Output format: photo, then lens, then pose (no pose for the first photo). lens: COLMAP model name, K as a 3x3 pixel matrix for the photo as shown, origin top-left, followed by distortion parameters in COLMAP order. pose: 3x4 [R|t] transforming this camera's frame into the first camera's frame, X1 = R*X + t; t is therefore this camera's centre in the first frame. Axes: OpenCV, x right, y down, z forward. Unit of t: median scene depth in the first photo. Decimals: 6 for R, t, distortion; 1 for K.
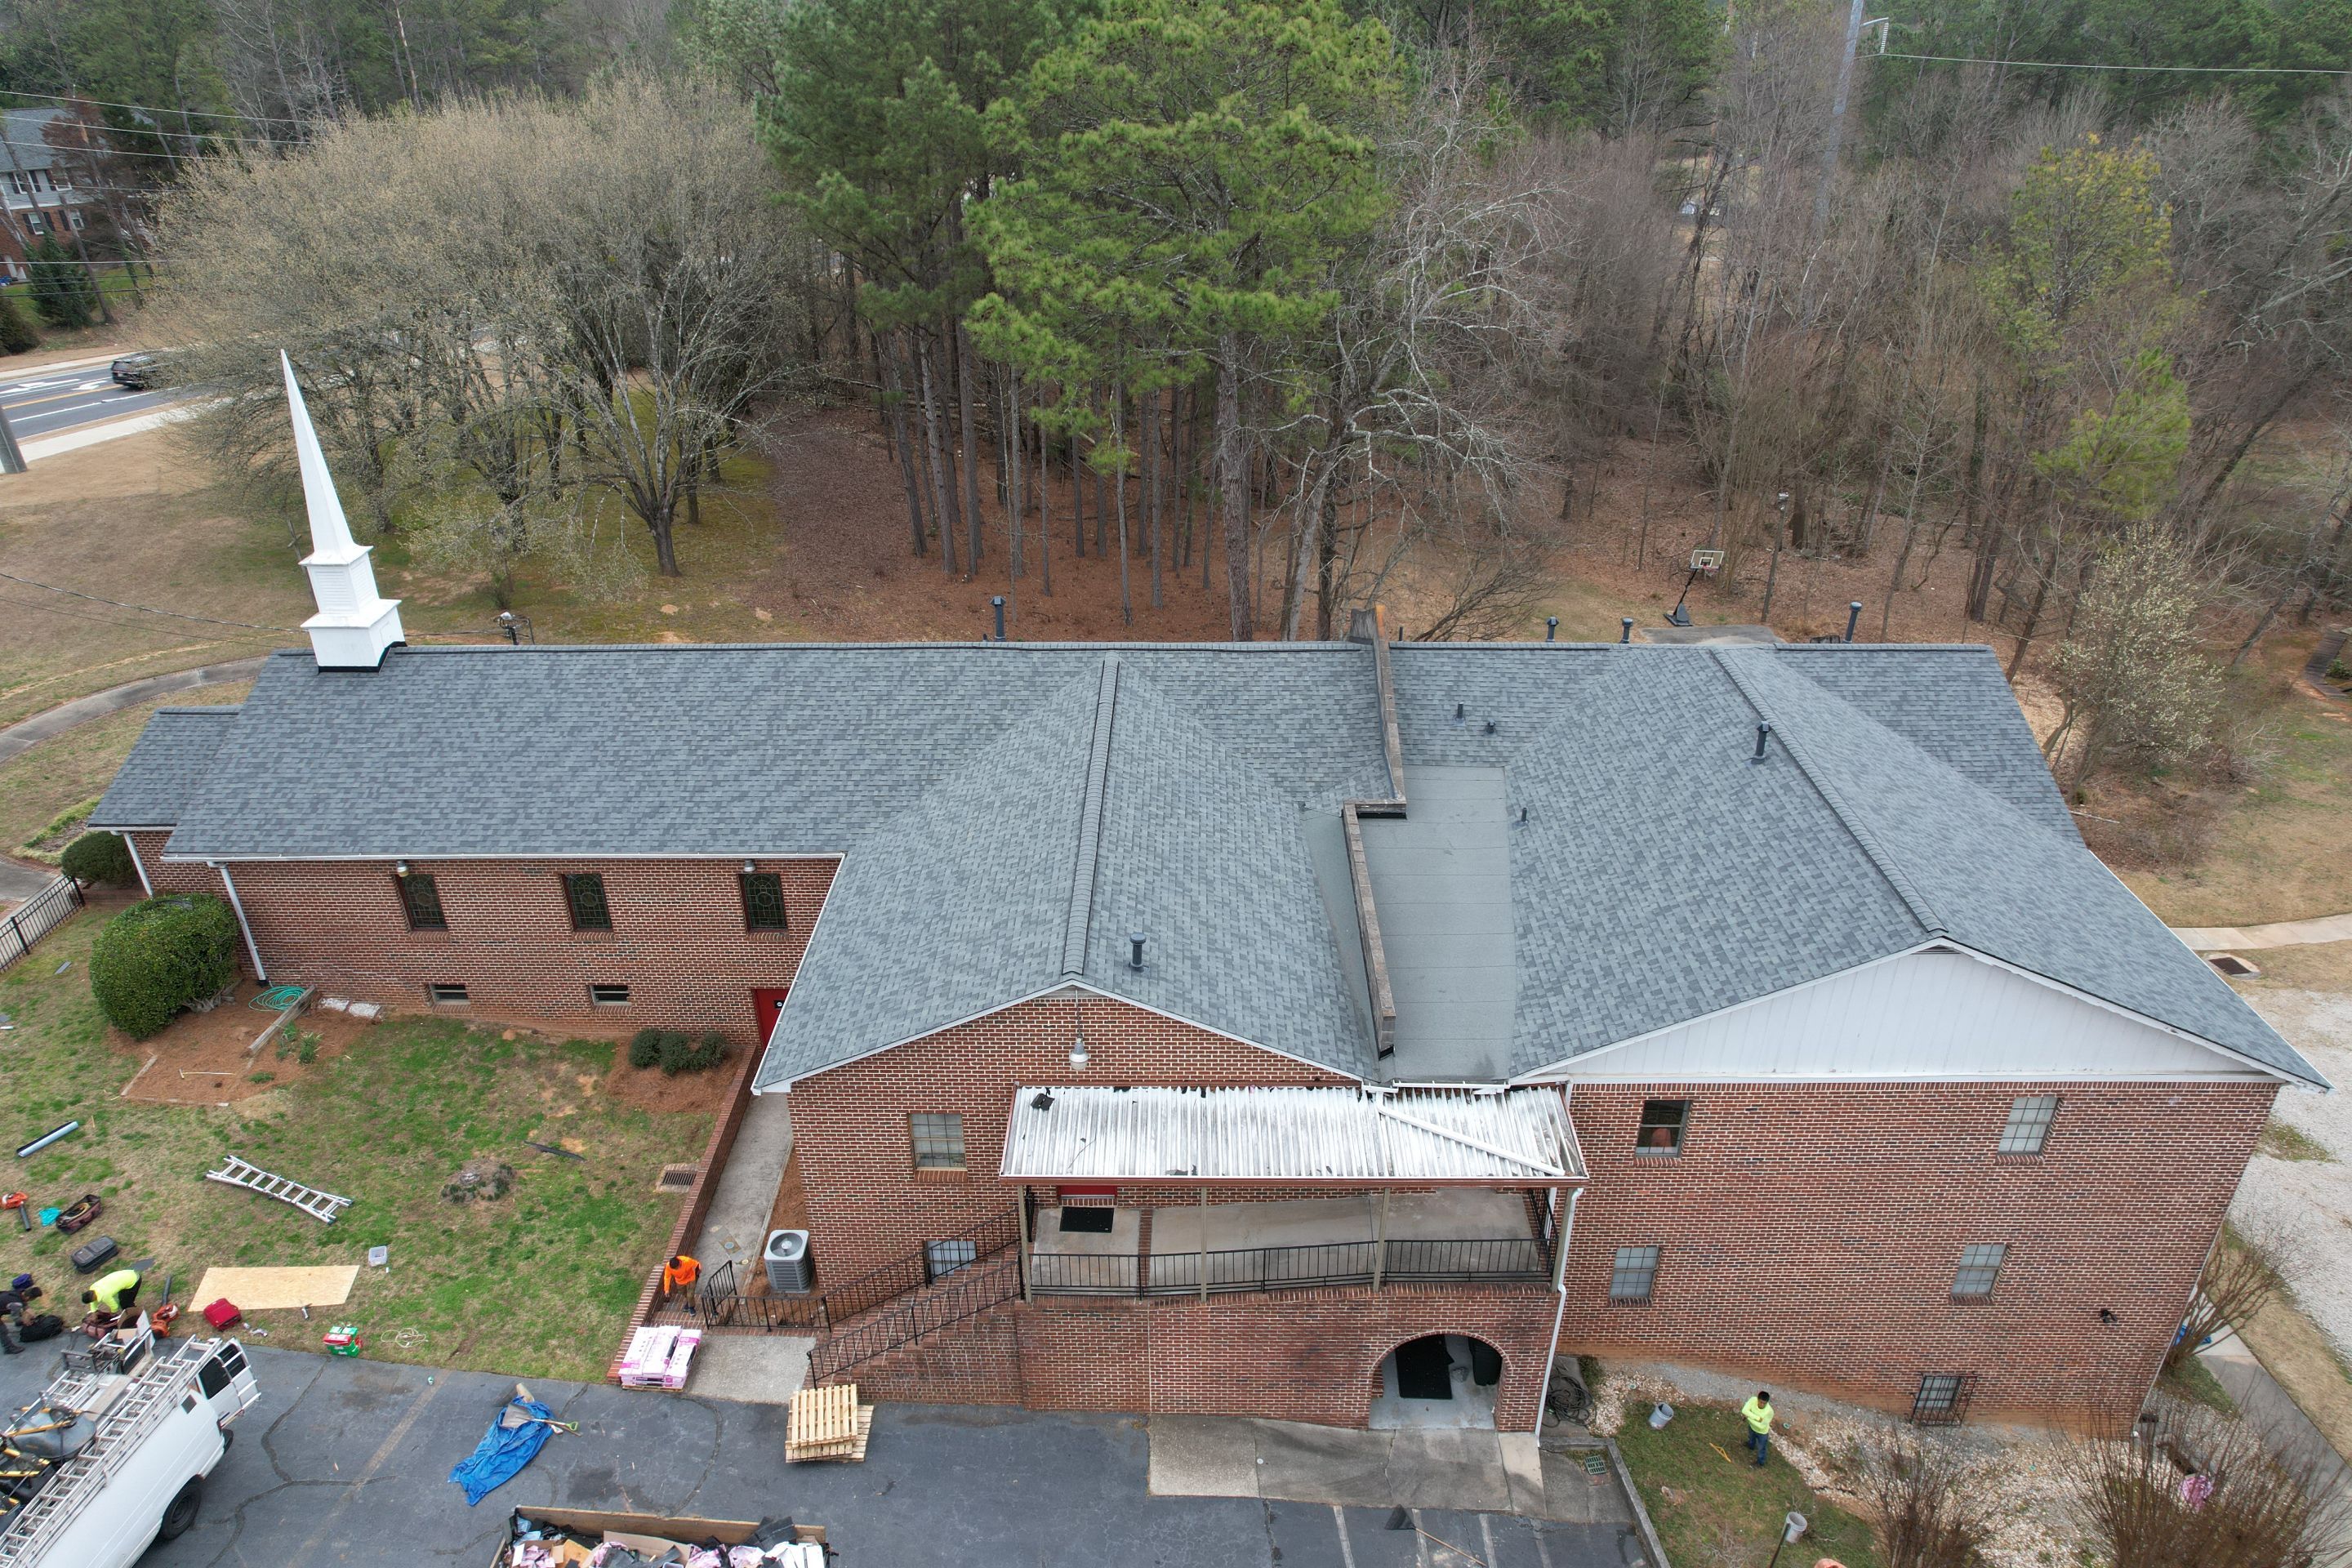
lens RADIAL K [[1497.6, 0, 1176.5], [0, 1497.6, 790.4], [0, 0, 1]] dist [-0.078798, 0.071421]
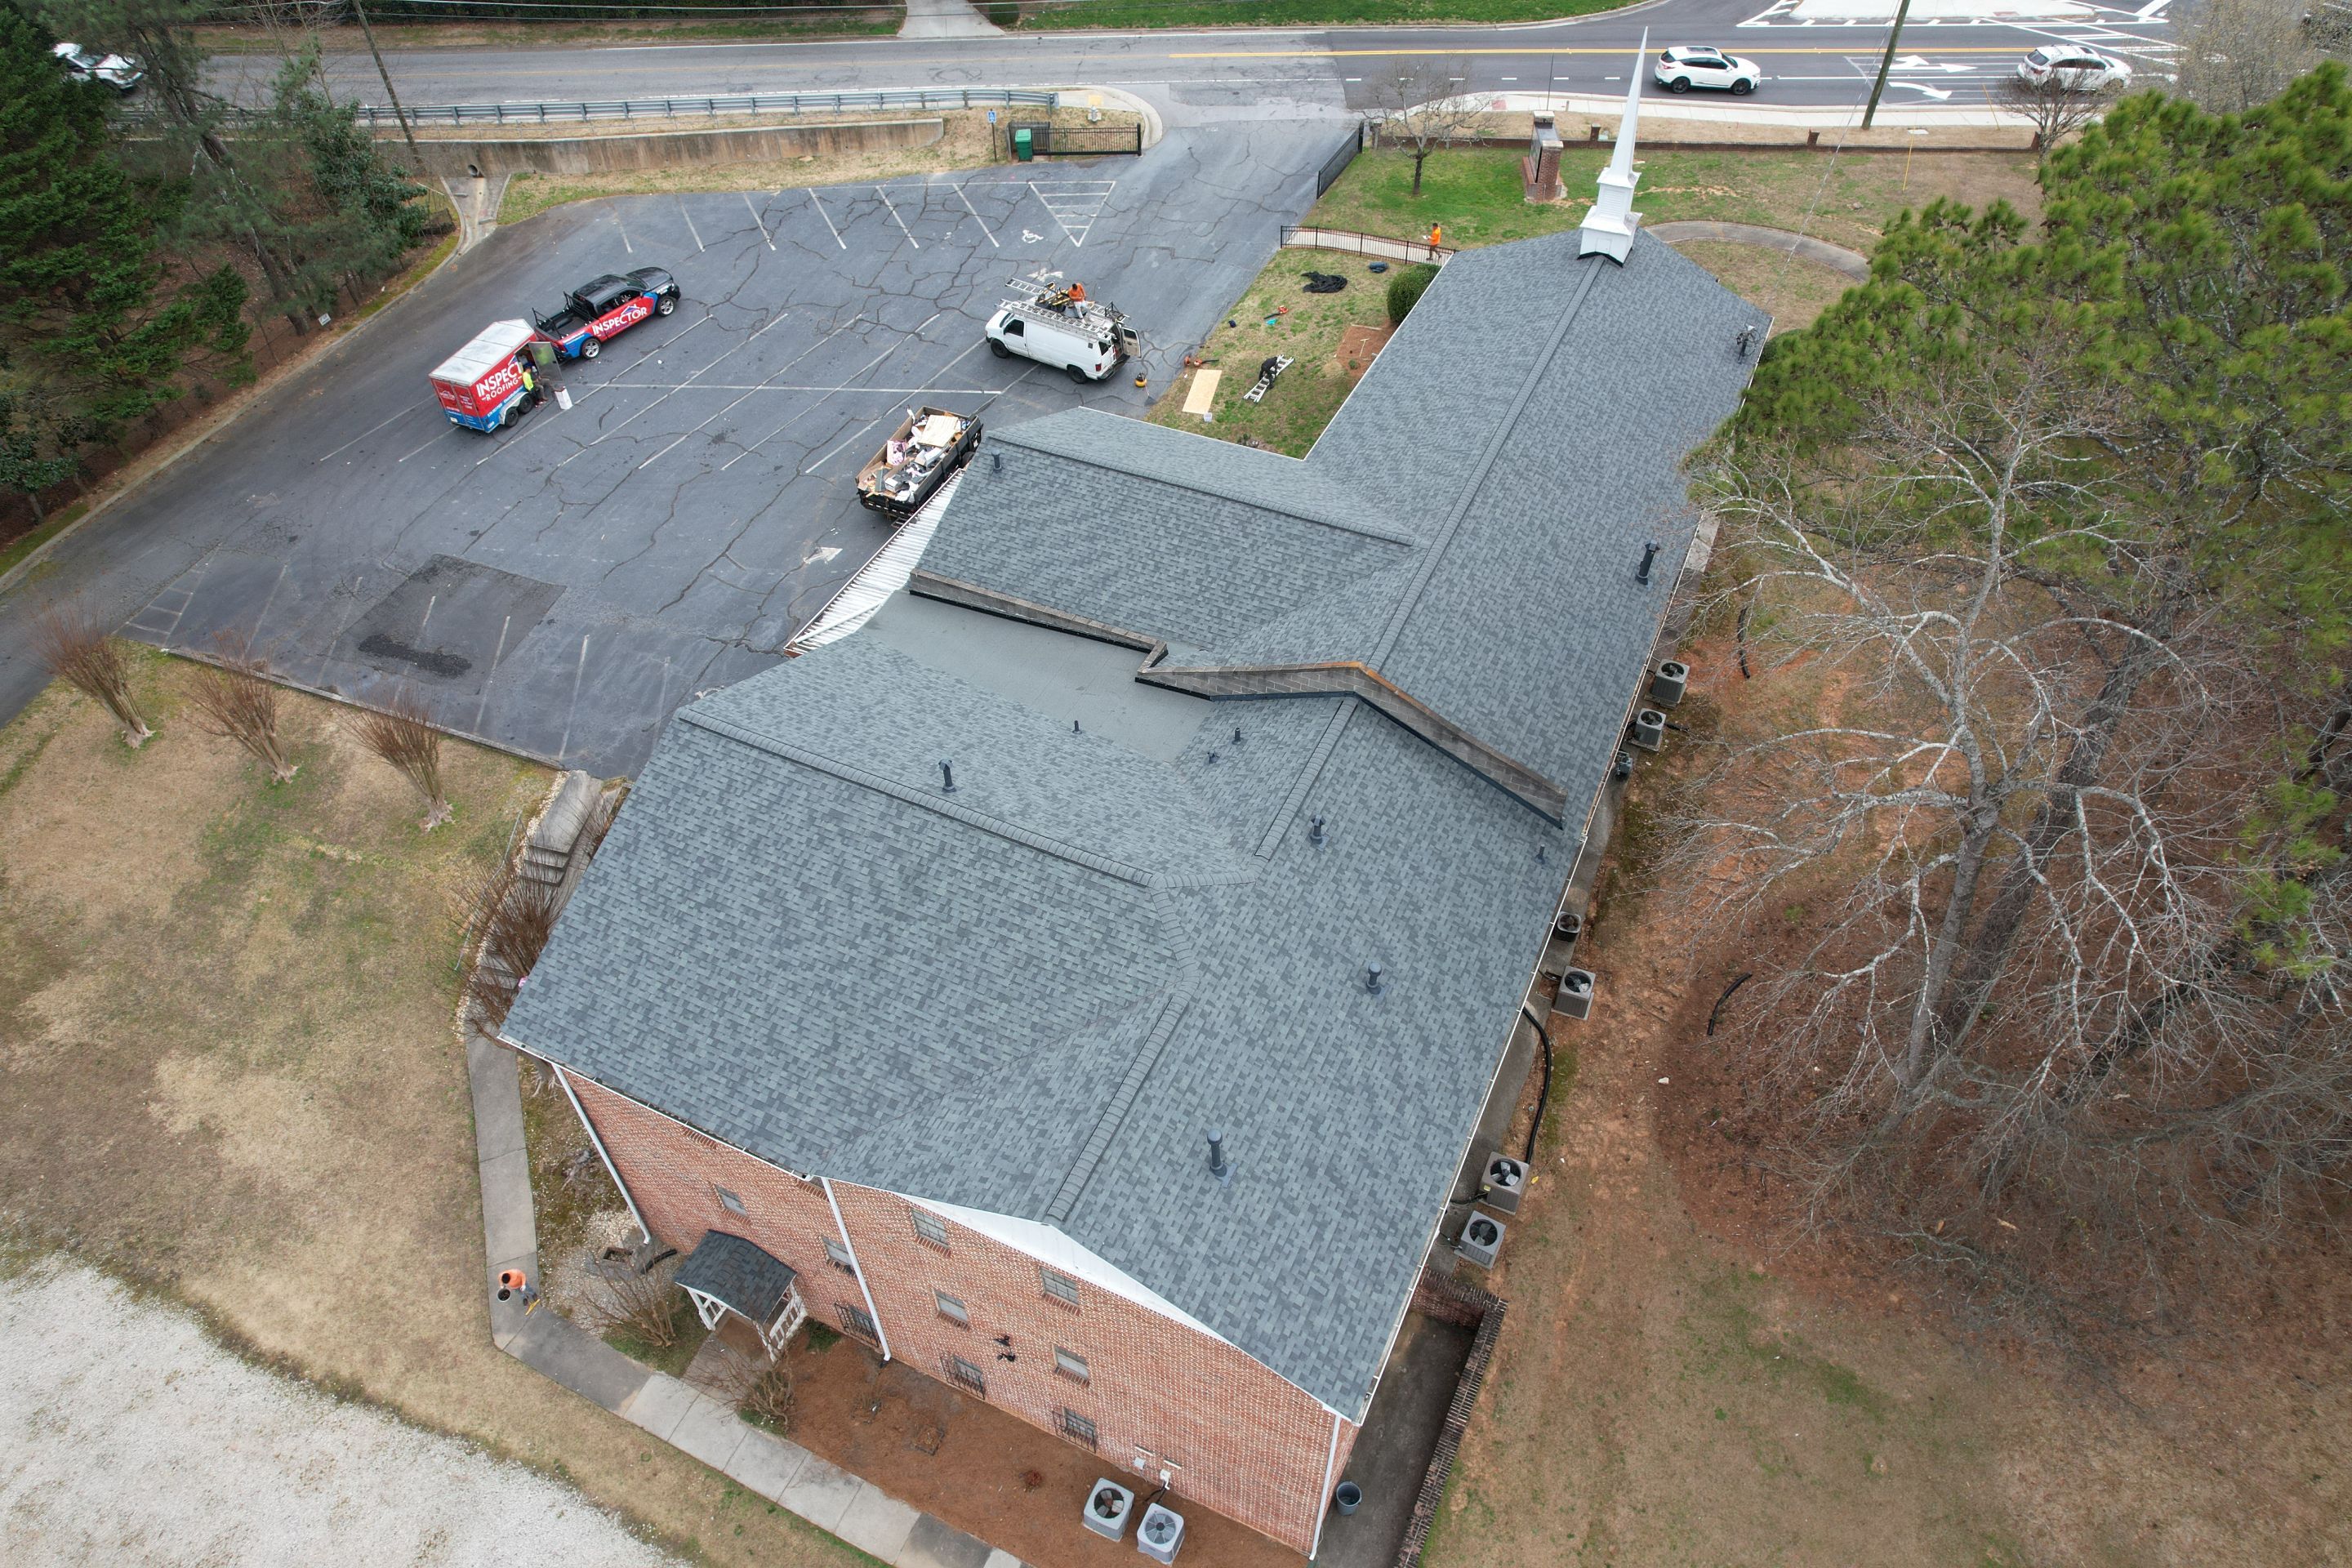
lens RADIAL K [[1490.9, 0, 1177.8], [0, 1490.9, 791.3], [0, 0, 1]] dist [-0.063768, 0.029373]
pose [[-0.409215, 0.667275, -0.622324, 0.707083], [-0.418599, 0.468742, 0.777853, -0.661690], [0.810752, 0.578813, 0.087504, 0.731944]]
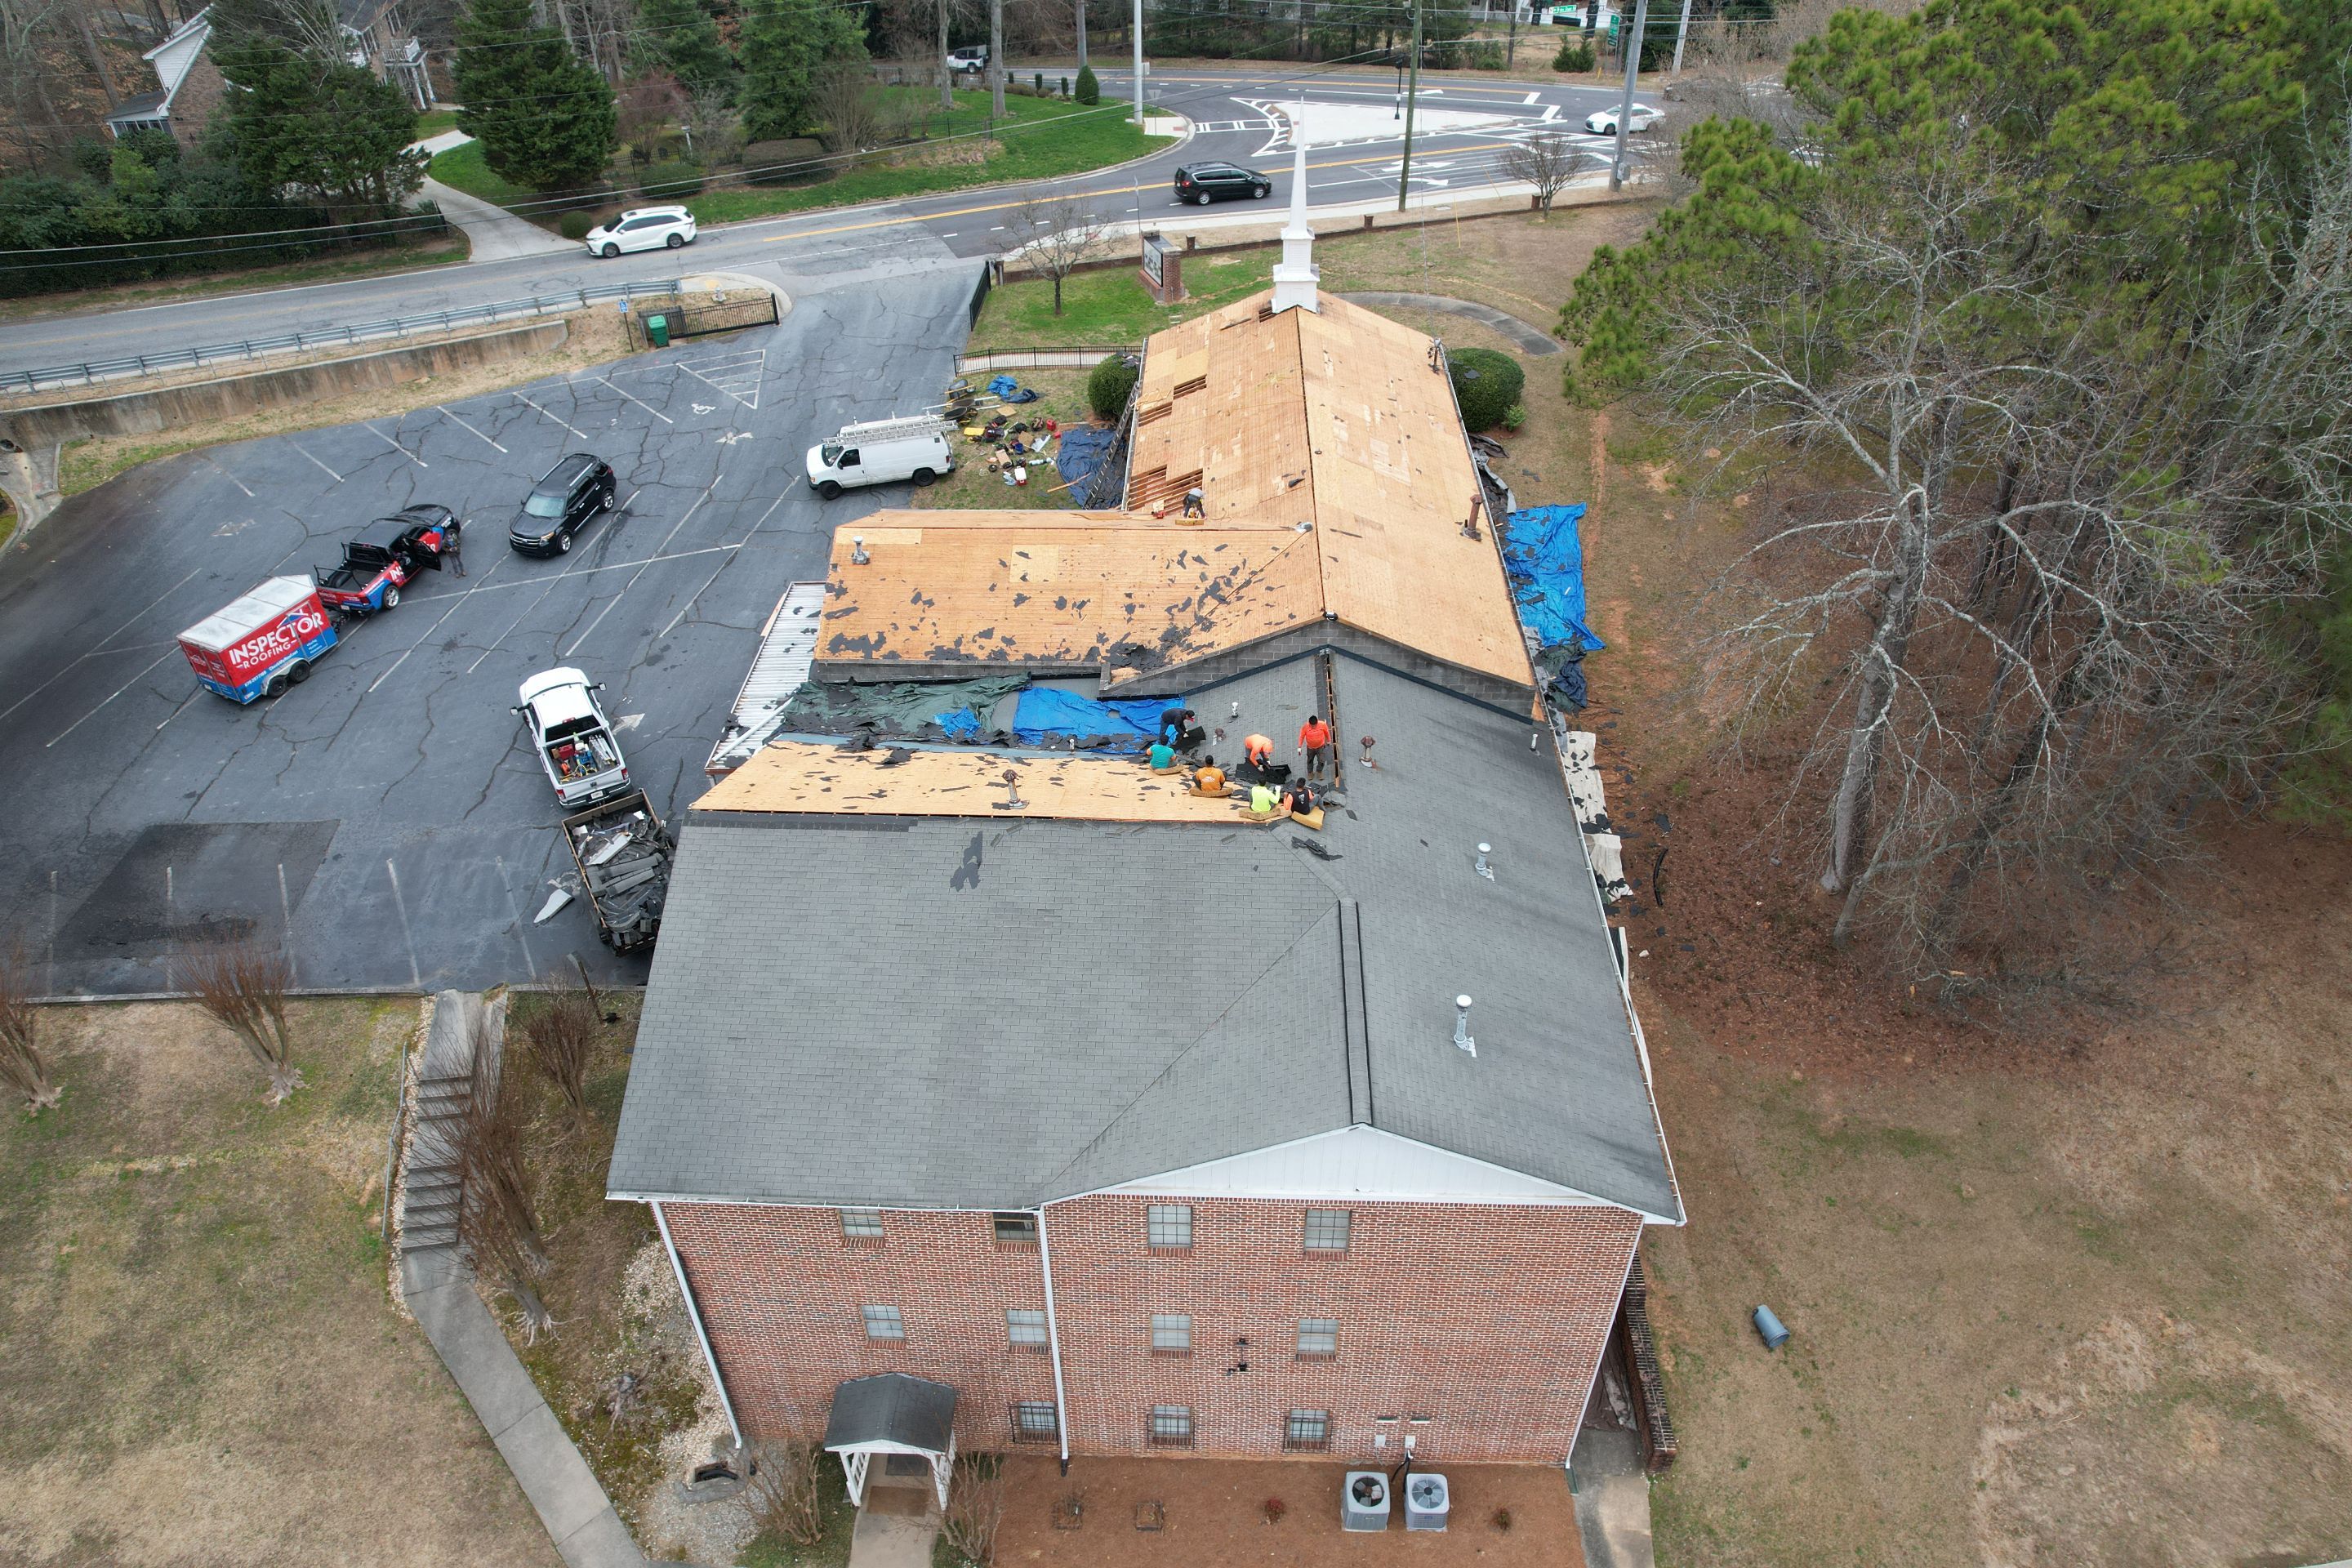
lens RADIAL K [[1497.6, 0, 1176.5], [0, 1497.6, 790.4], [0, 0, 1]] dist [-0.078798, 0.071421]
pose [[-0.018961, 0.619061, -0.785114, 0.855528], [-0.467581, 0.688601, 0.554253, -0.470454], [0.883747, 0.377614, 0.276405, 0.564603]]
